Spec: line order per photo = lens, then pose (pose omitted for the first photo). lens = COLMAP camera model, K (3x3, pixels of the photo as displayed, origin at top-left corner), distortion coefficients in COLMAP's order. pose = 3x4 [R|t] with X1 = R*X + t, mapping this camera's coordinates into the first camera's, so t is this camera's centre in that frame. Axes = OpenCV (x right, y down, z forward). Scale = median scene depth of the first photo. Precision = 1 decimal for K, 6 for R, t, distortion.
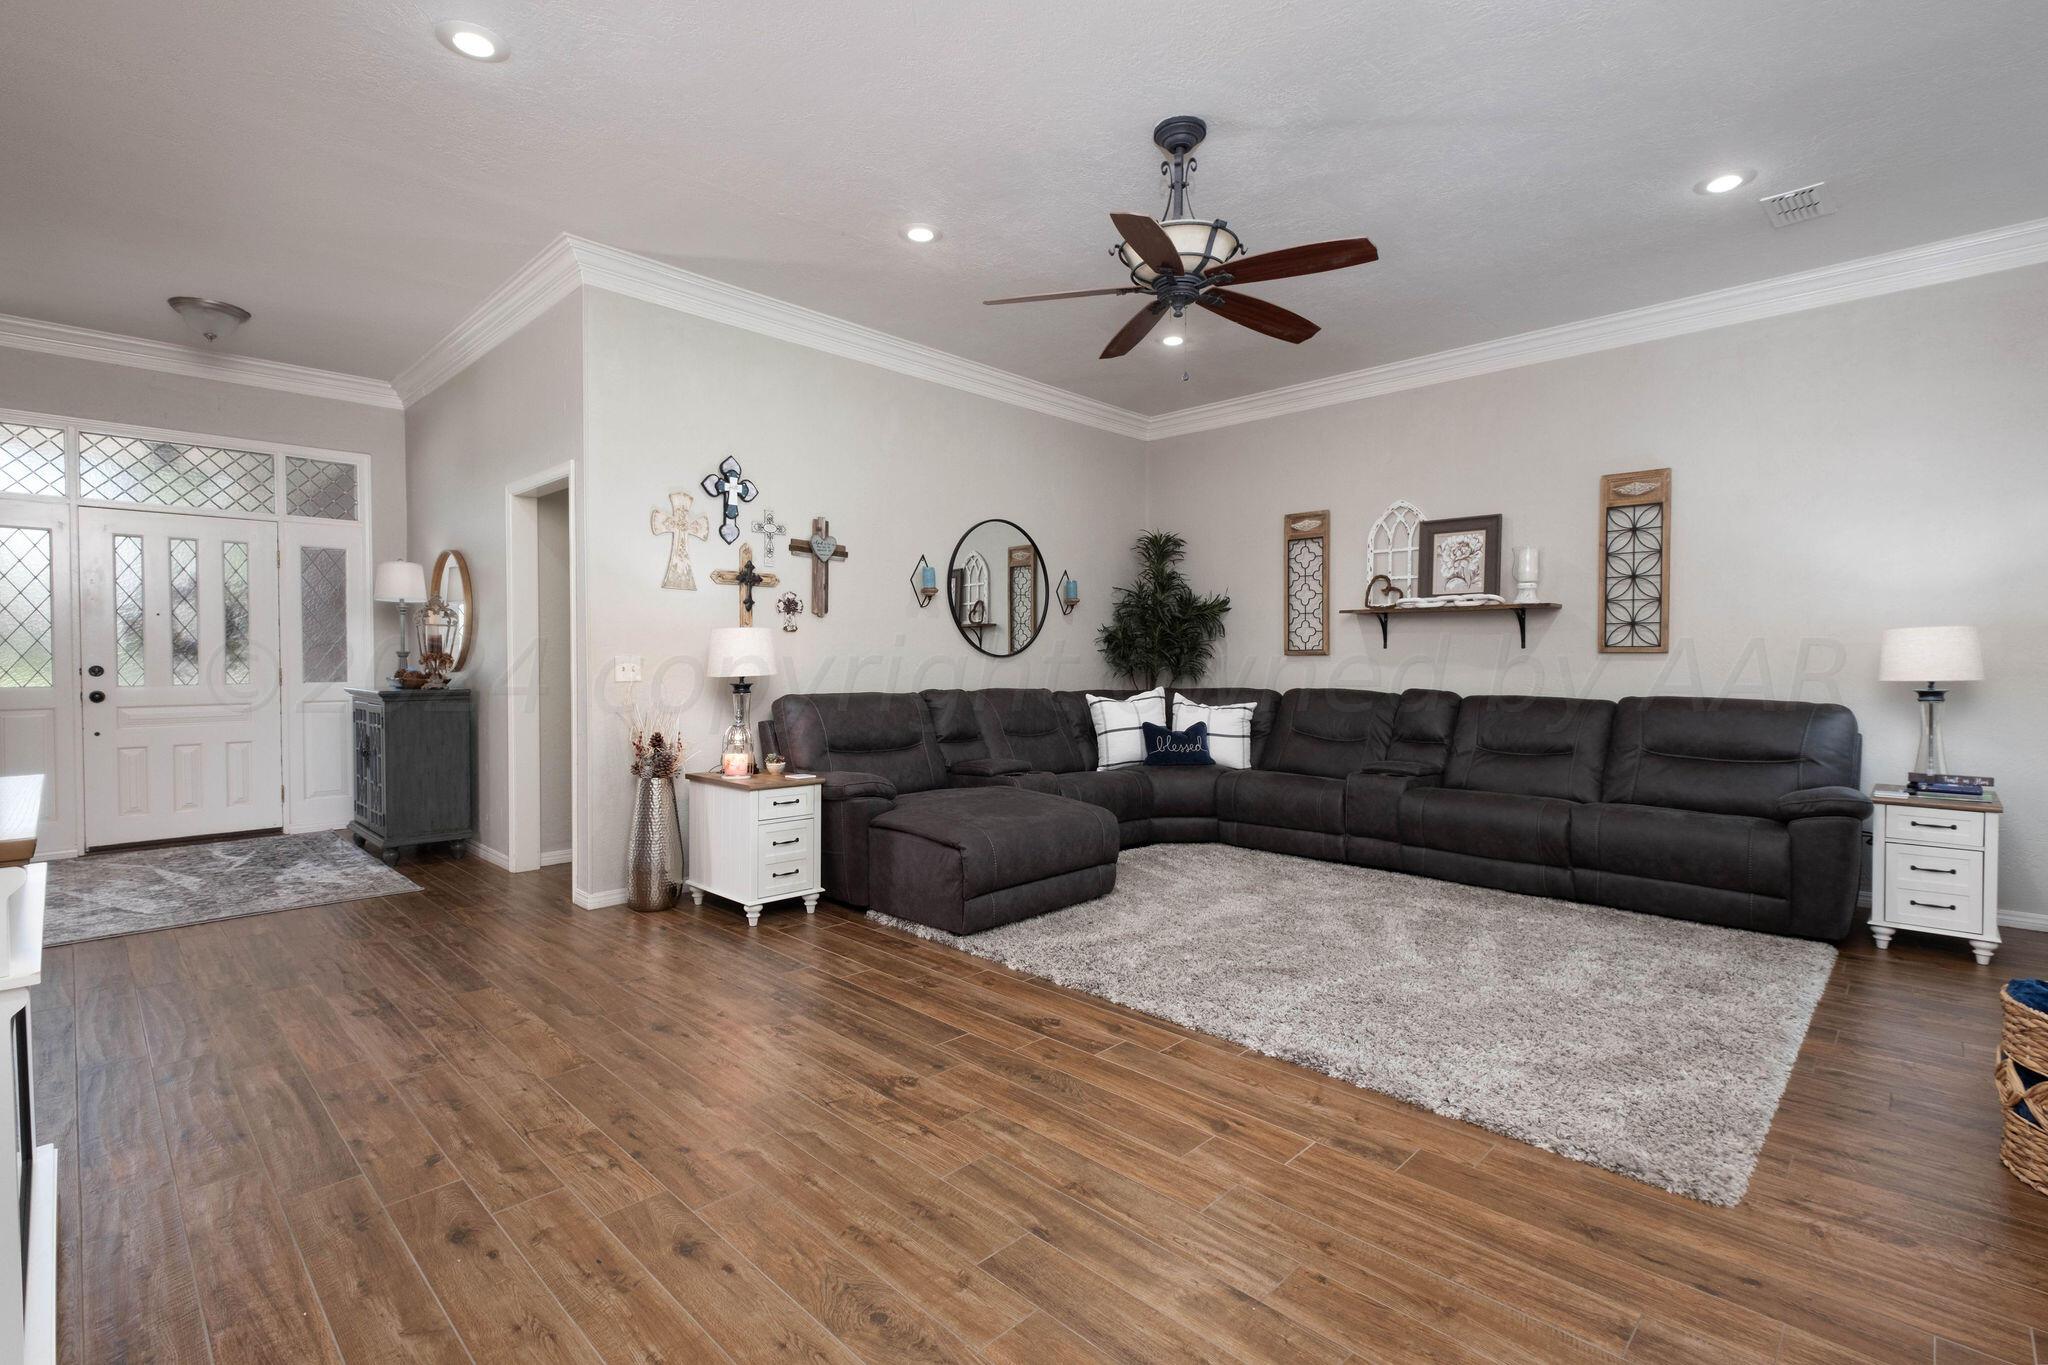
lens RADIAL K [[920.8, 0, 1035.5], [0, 920.8, 672.9], [0, 0, 1]] dist [0.005848, -0.005103]
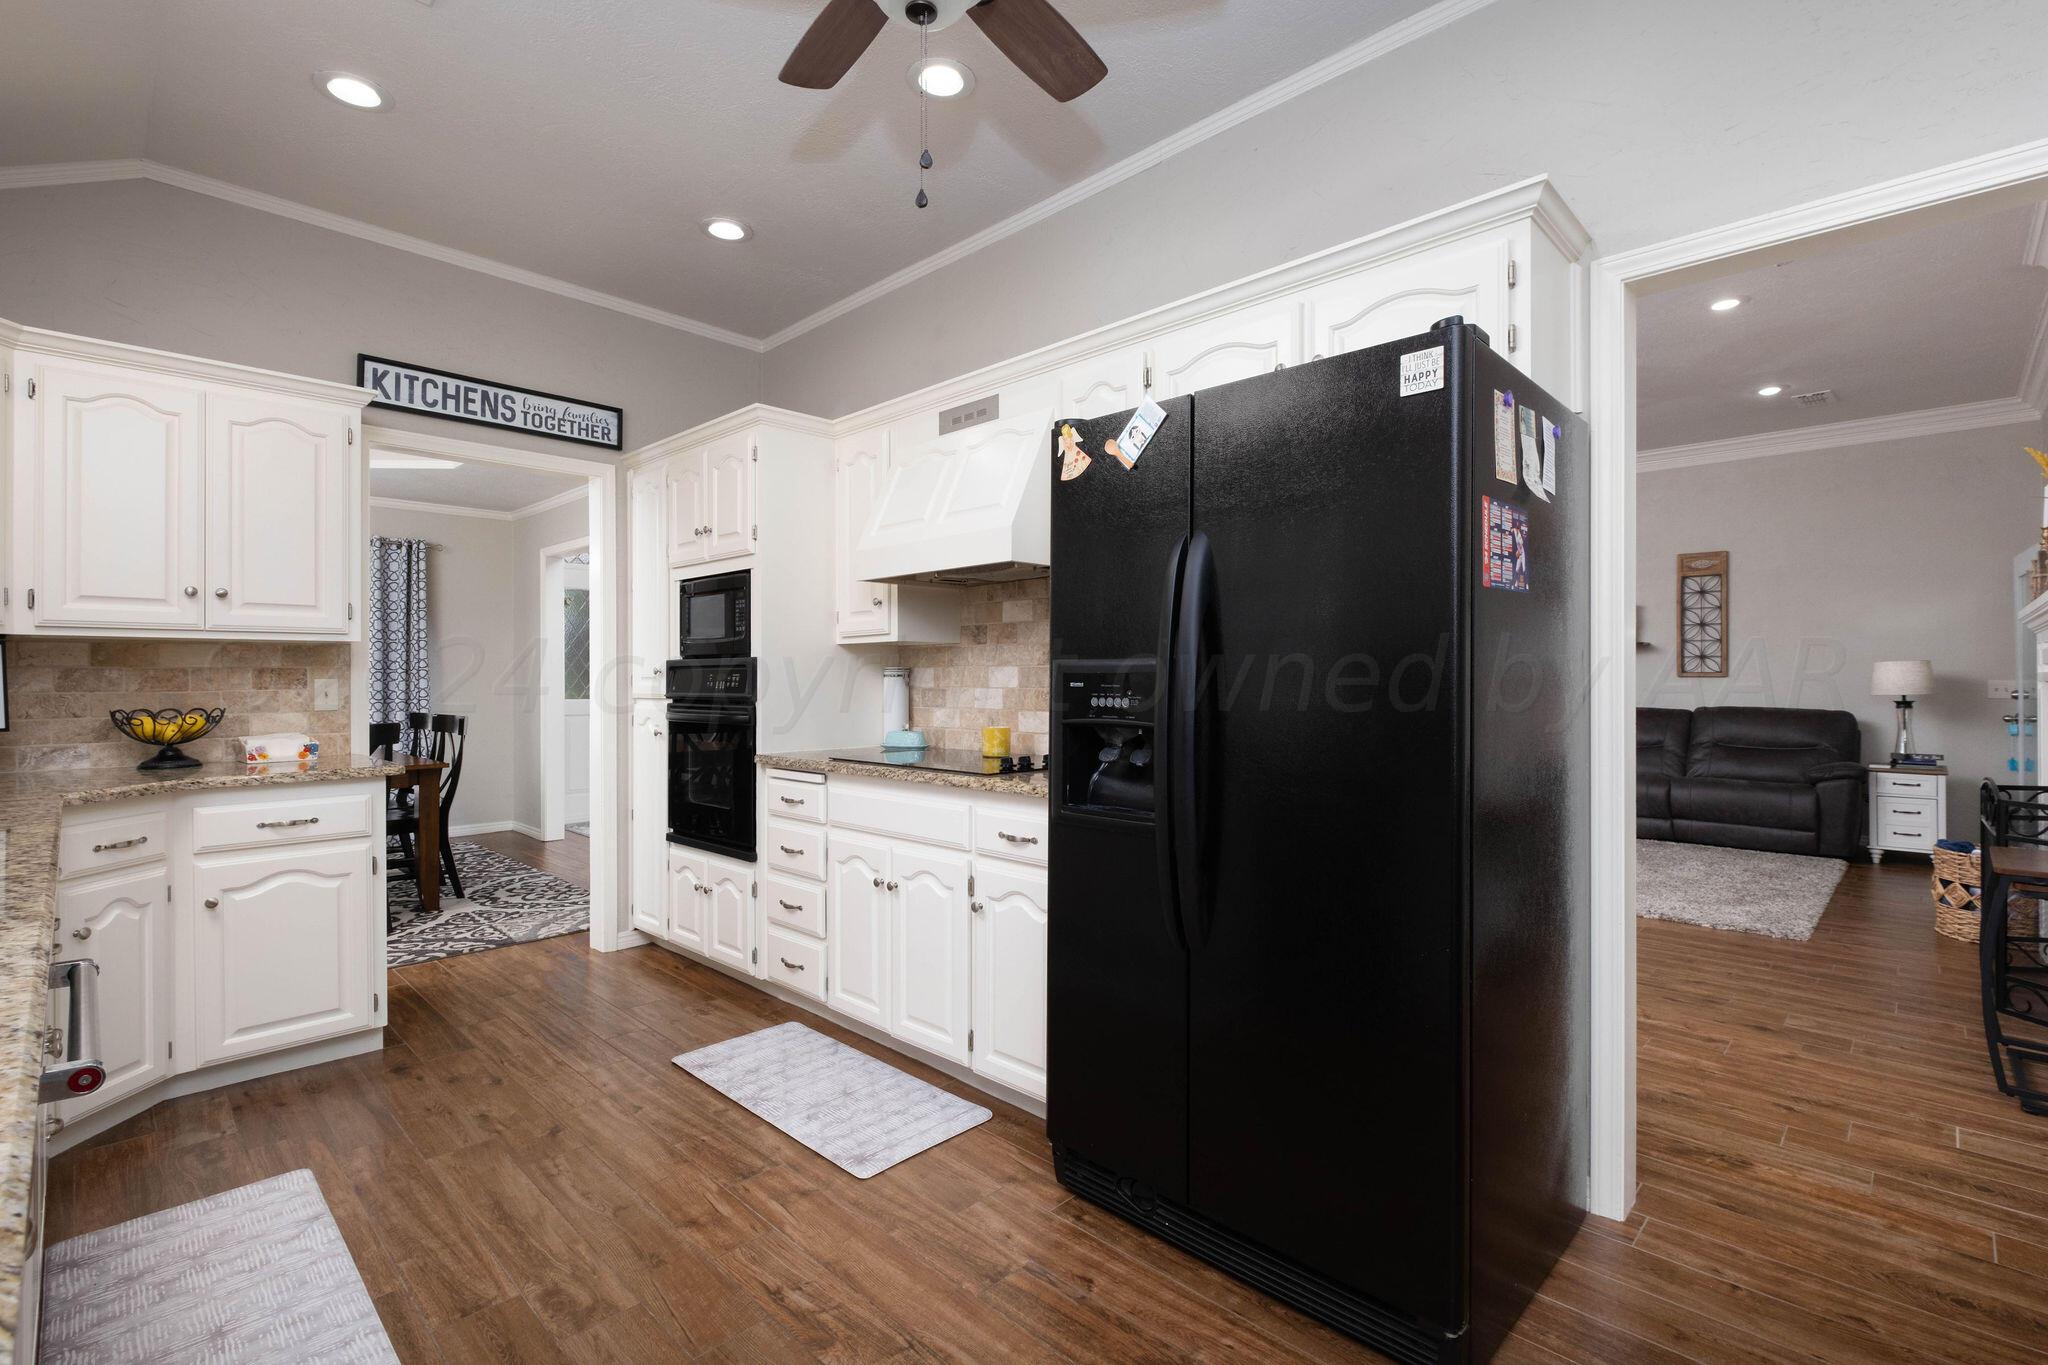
lens RADIAL K [[920.8, 0, 1005.4], [0, 920.8, 679.8], [0, 0, 1]] dist [0.005848, -0.005103]
pose [[0.999903, 0.002657, -0.013704, -0.439105], [-0.002752, 0.999972, -0.006912, -0.003467], [0.013686, 0.006949, 0.999882, -0.479165]]
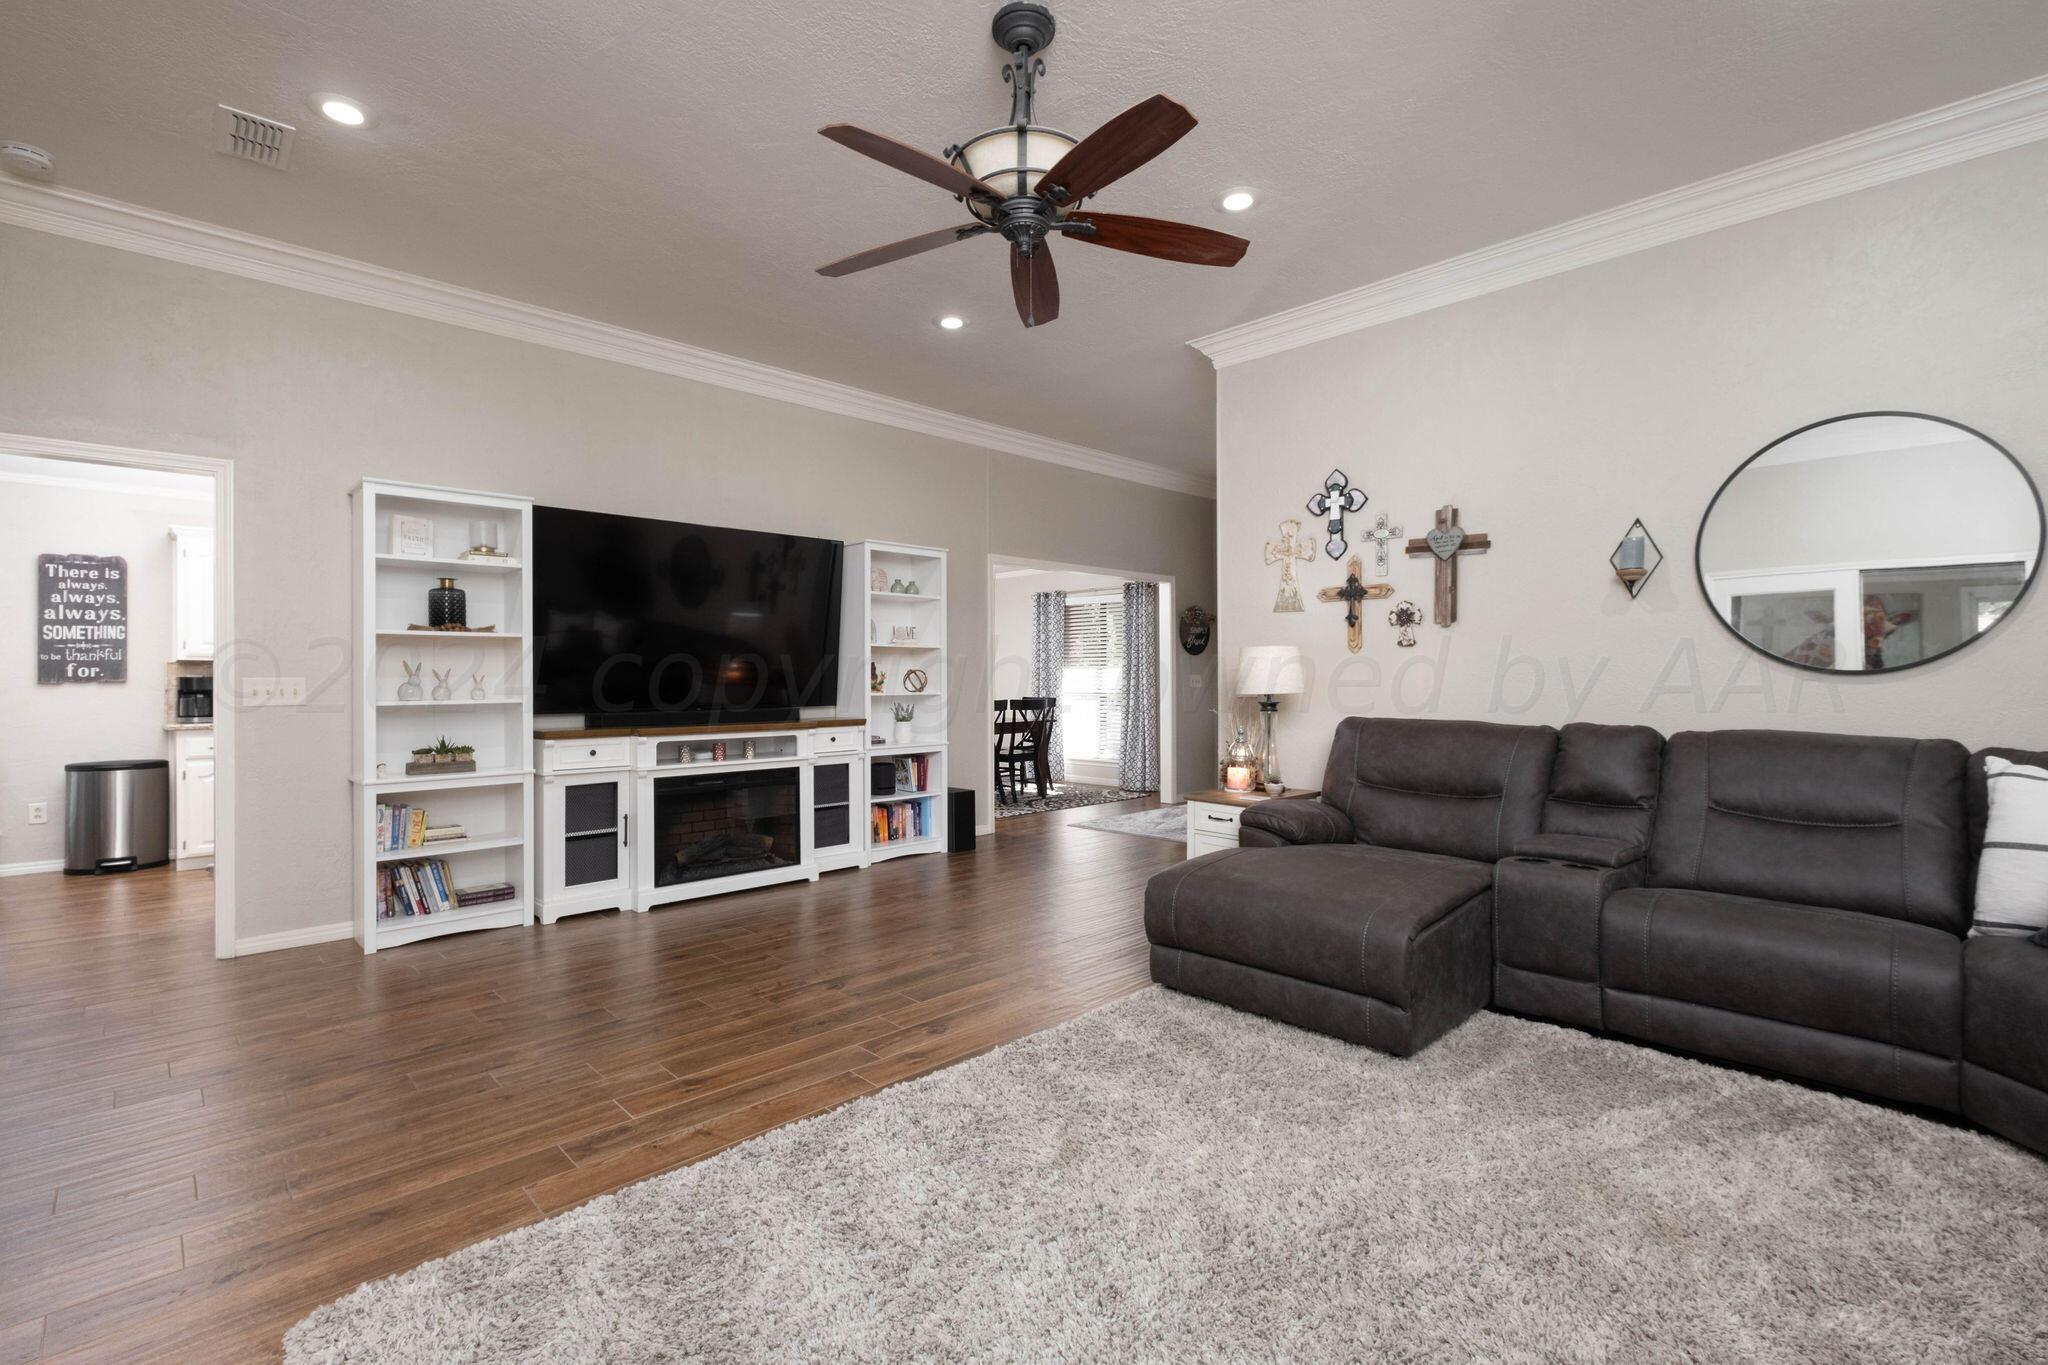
lens RADIAL K [[920.8, 0, 1022.5], [0, 920.8, 677.6], [0, 0, 1]] dist [0.005848, -0.005103]
pose [[-0.027295, -0.000371, -0.999627, 0.654398], [-0.013241, 0.999912, -0.000009, -0.010883], [0.999540, 0.013236, -0.027297, 0.699865]]
